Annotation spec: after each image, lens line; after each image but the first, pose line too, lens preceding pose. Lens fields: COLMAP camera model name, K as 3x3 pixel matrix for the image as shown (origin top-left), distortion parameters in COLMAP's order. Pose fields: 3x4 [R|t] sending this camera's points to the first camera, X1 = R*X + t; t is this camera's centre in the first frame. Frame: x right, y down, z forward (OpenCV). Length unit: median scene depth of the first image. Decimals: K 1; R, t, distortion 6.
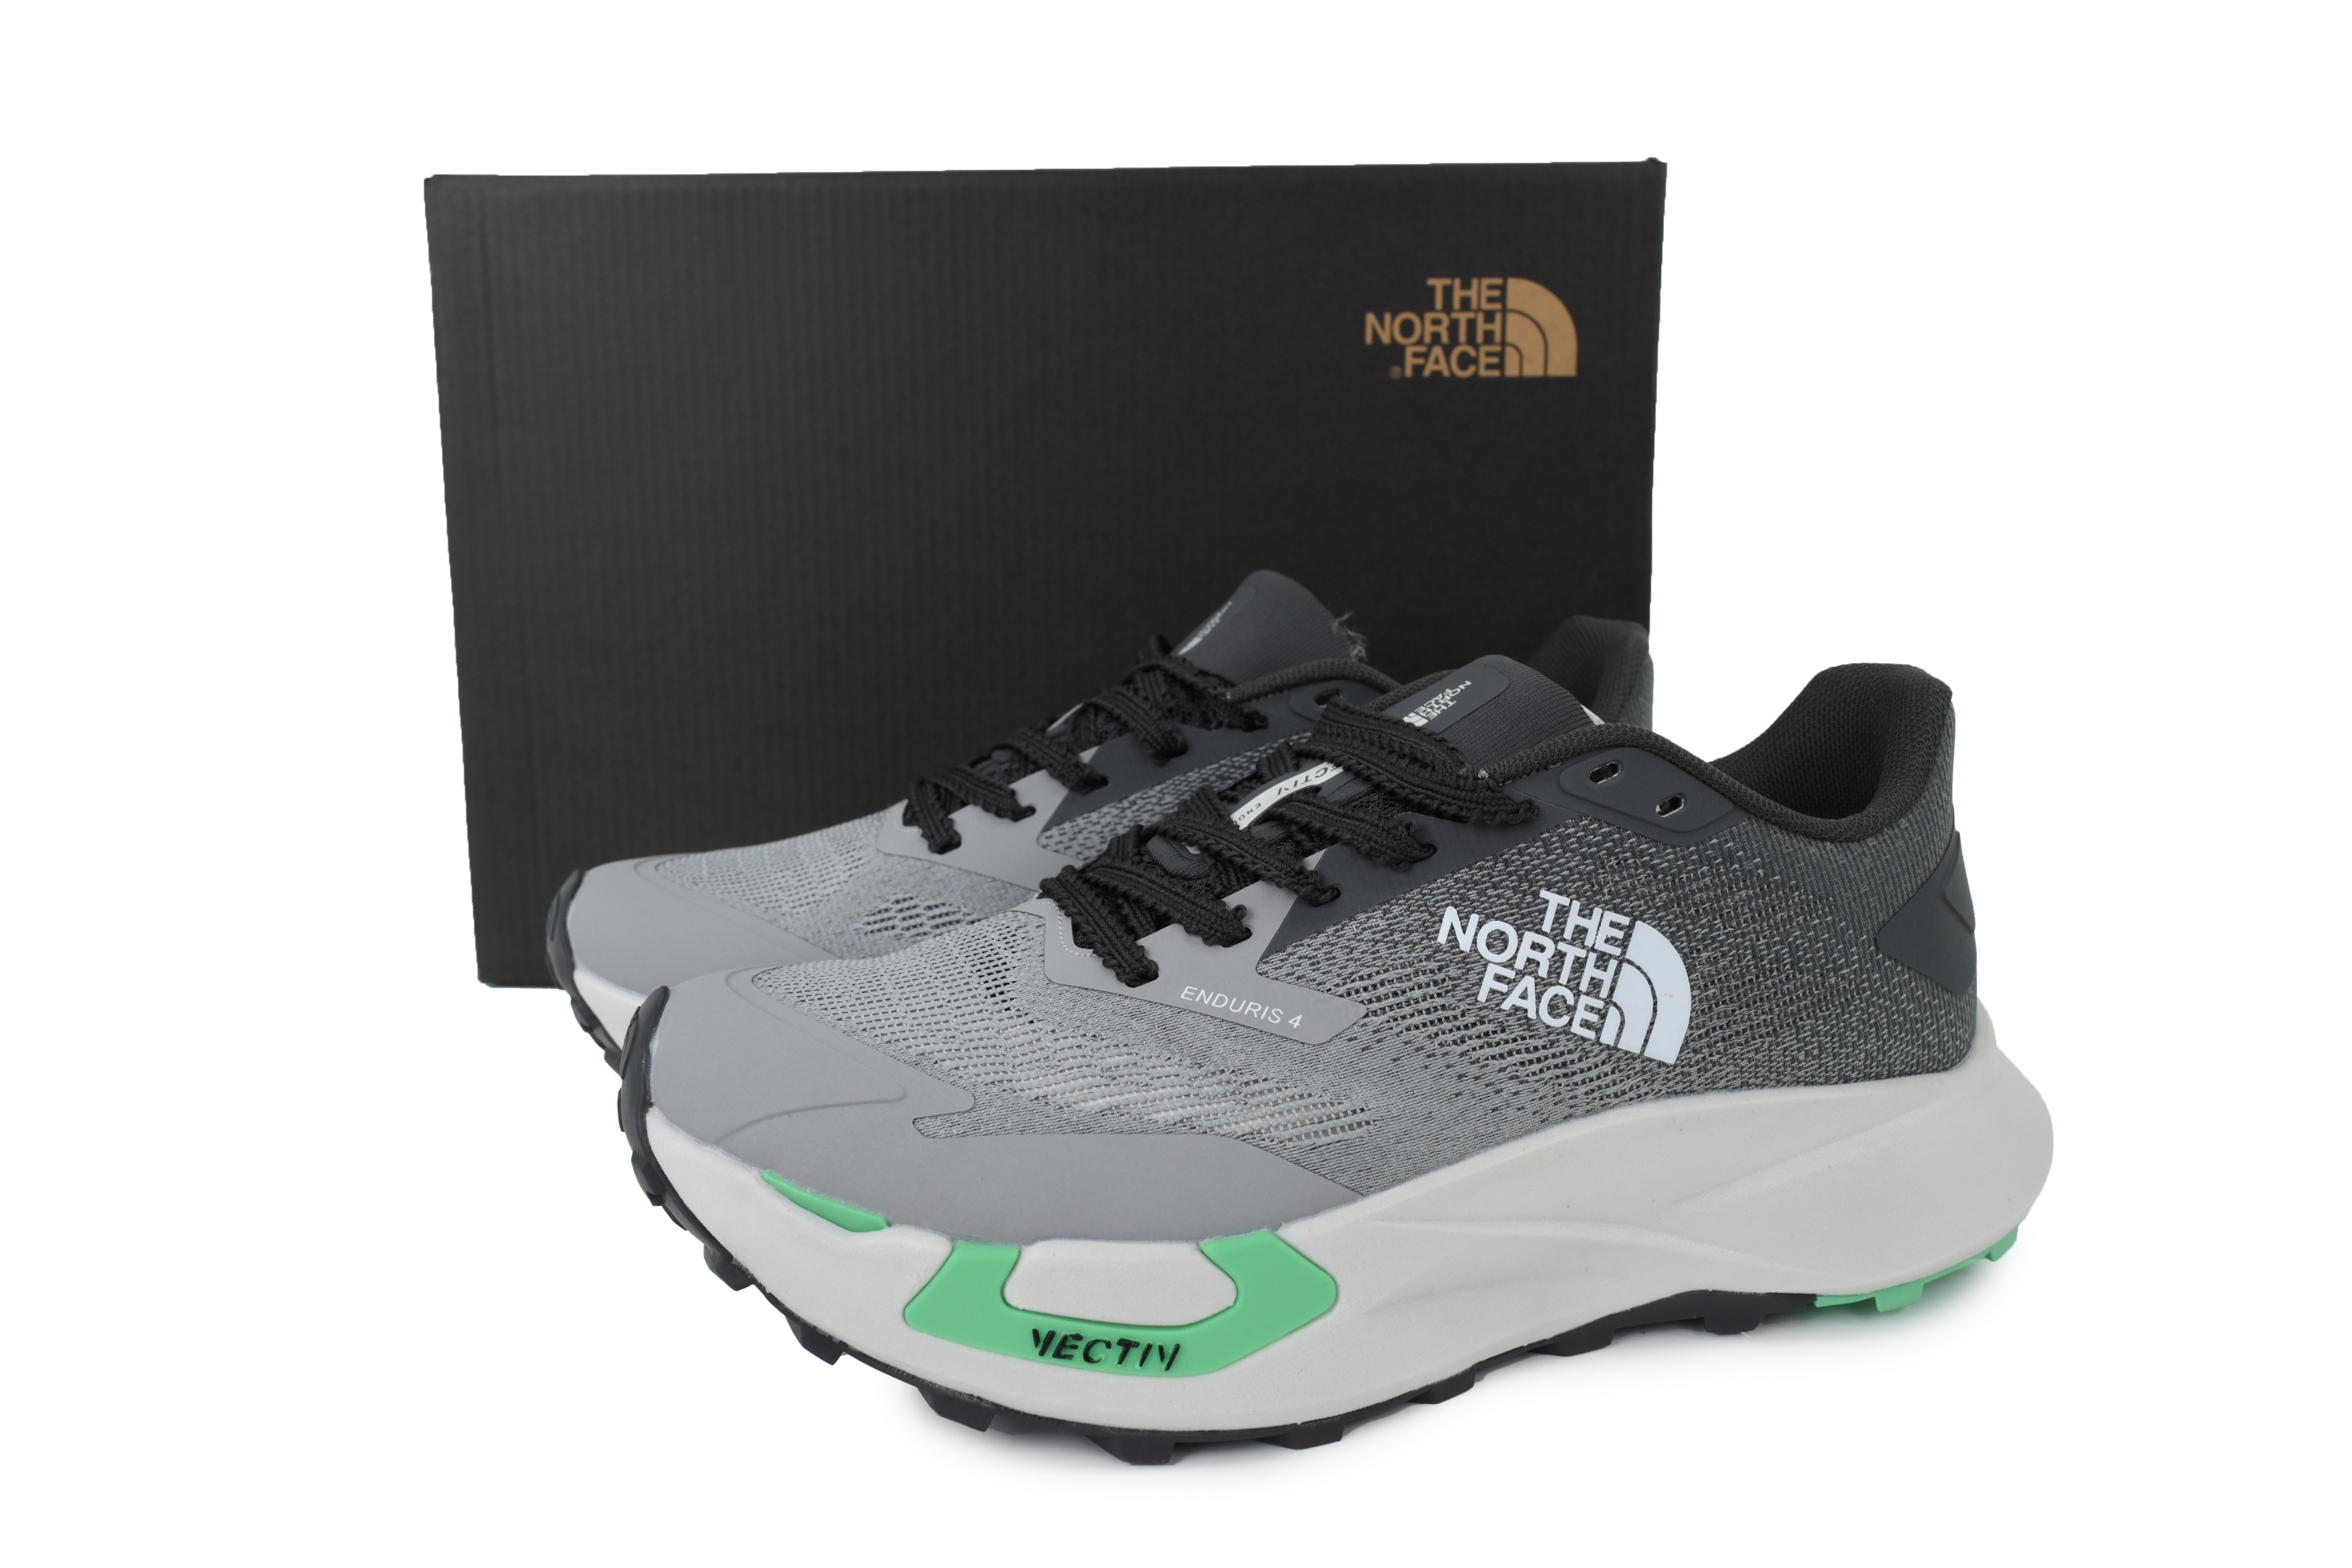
lens RADIAL K [[1902.2, 0, 1176.0], [0, 1902.2, 784.0], [0, 0, 1]] dist [0.007851, 0.004277]
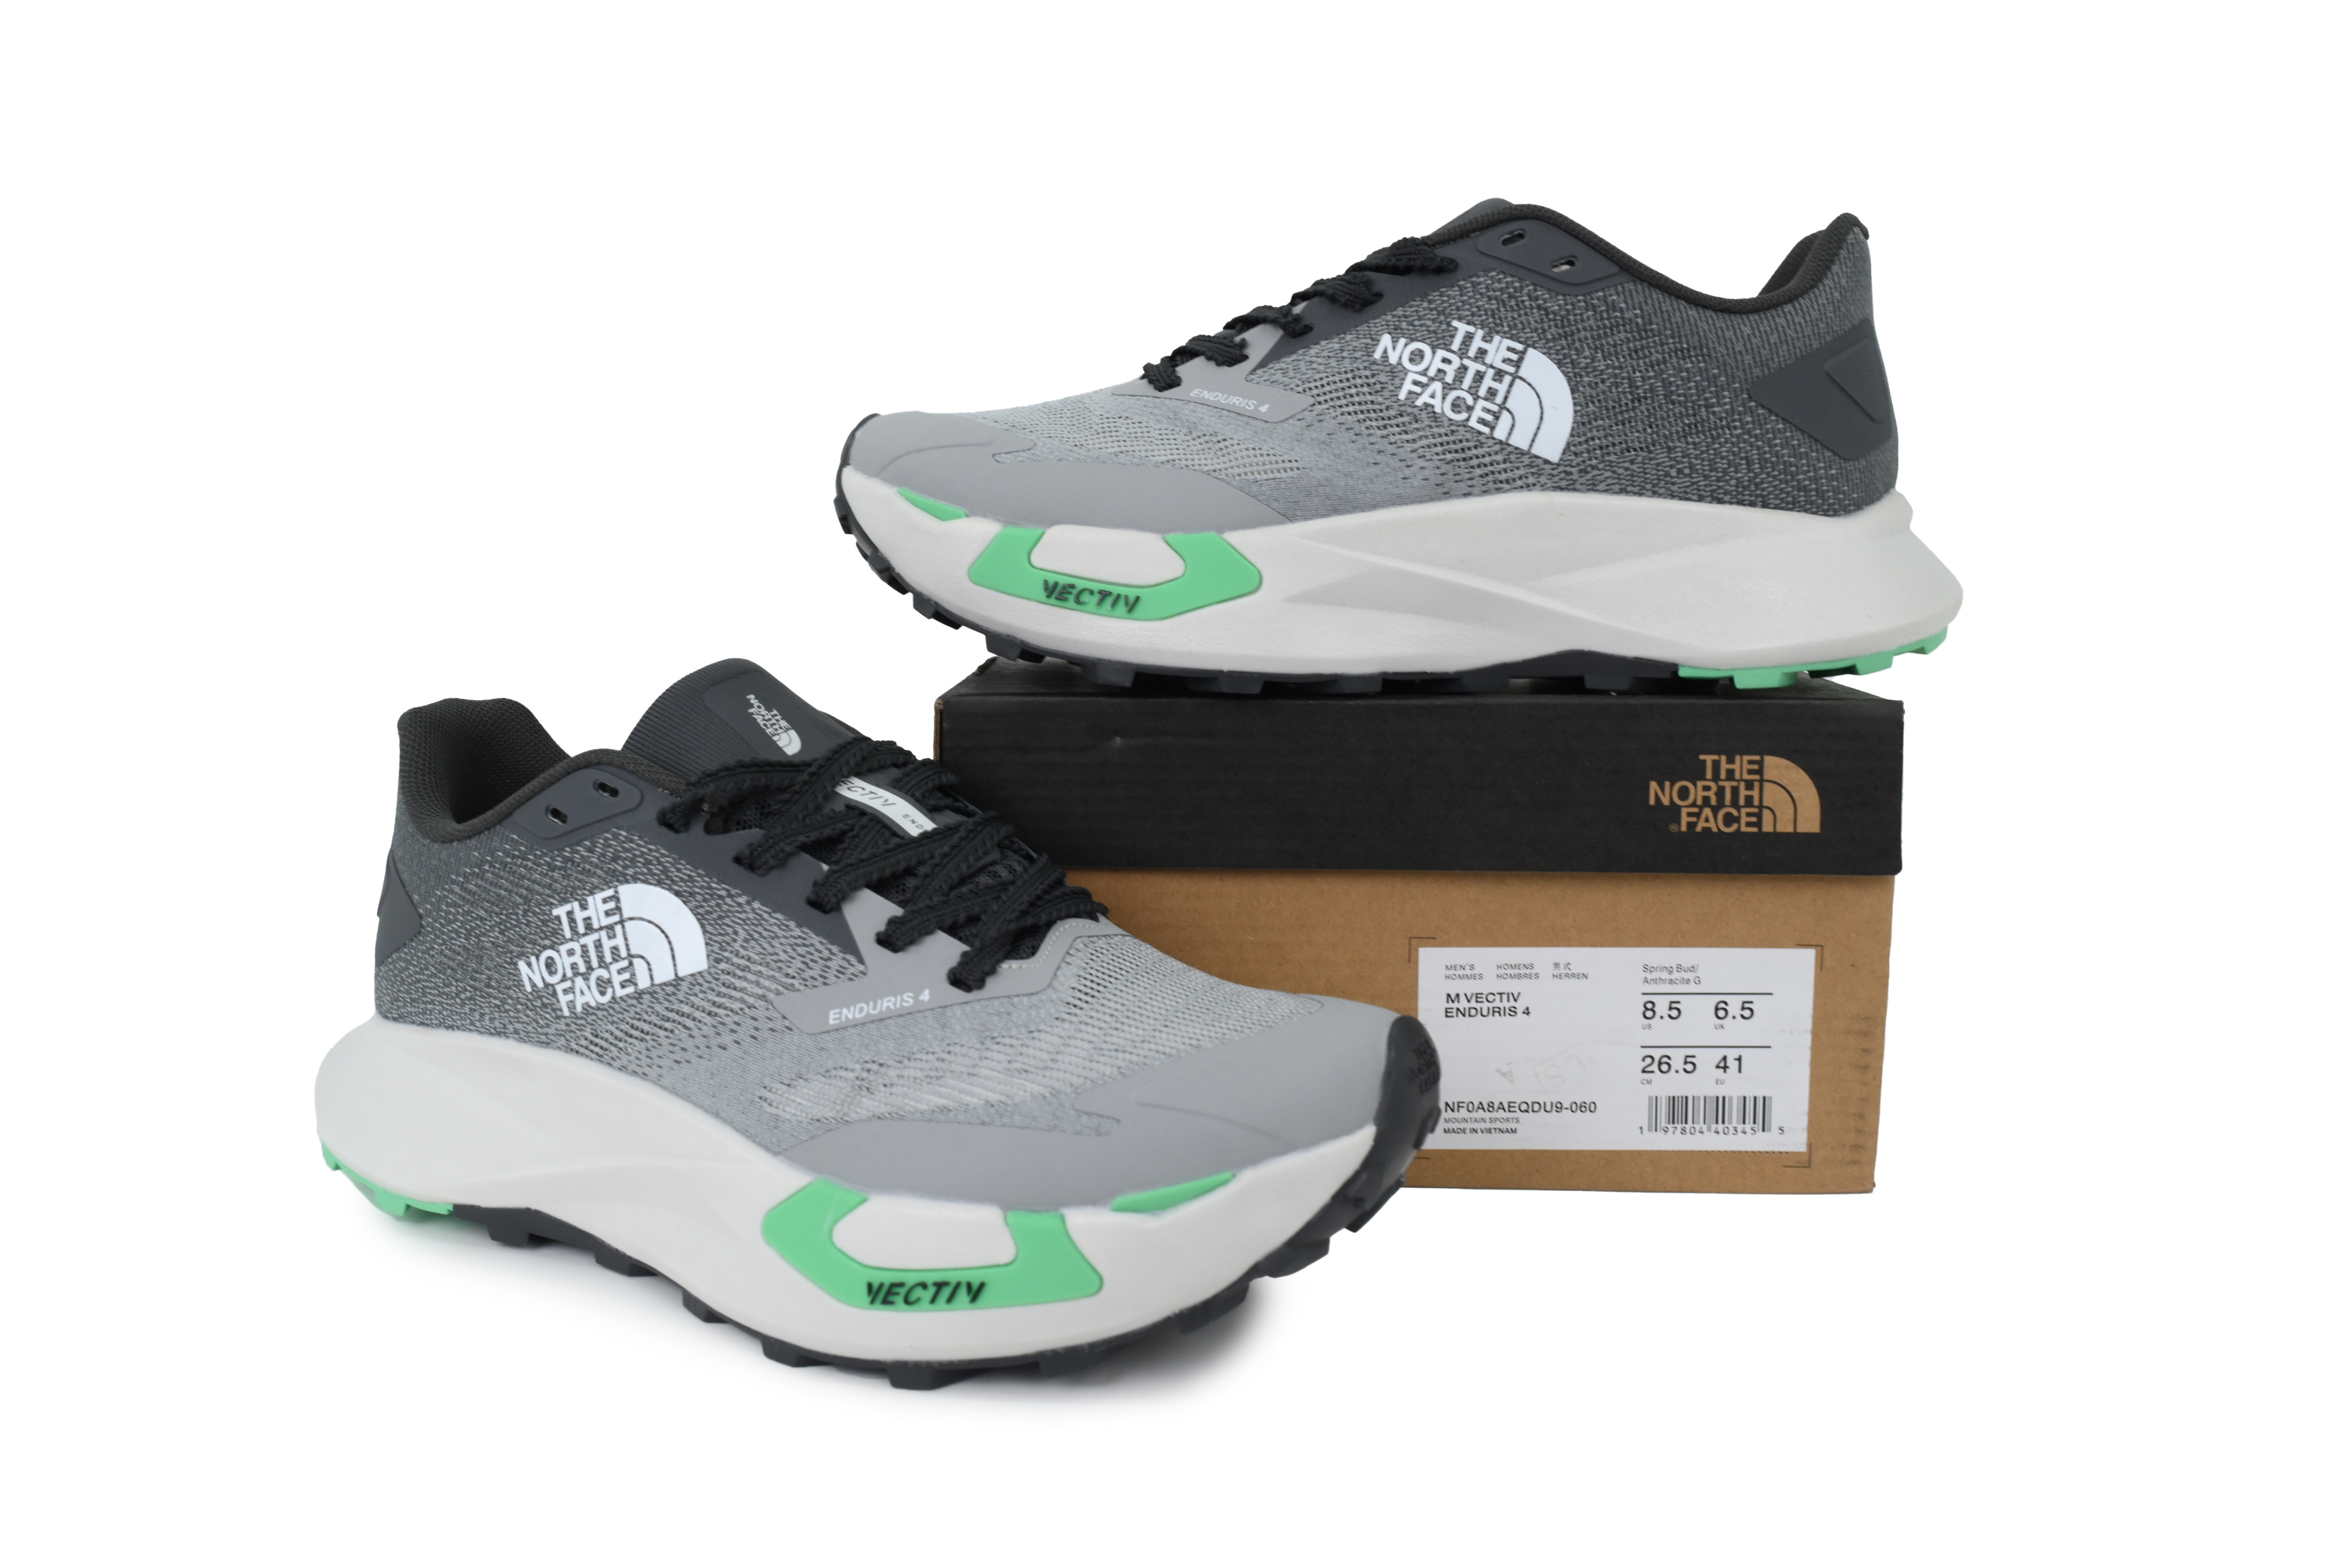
lens RADIAL K [[1902.2, 0, 1176.0], [0, 1902.2, 784.0], [0, 0, 1]] dist [0.007851, 0.004277]
pose [[0.939928, 0.060918, -0.335893, 0.478399], [-0.093808, 0.992161, -0.082564, 0.509479], [0.328230, 0.109113, 0.938275, -0.292704]]
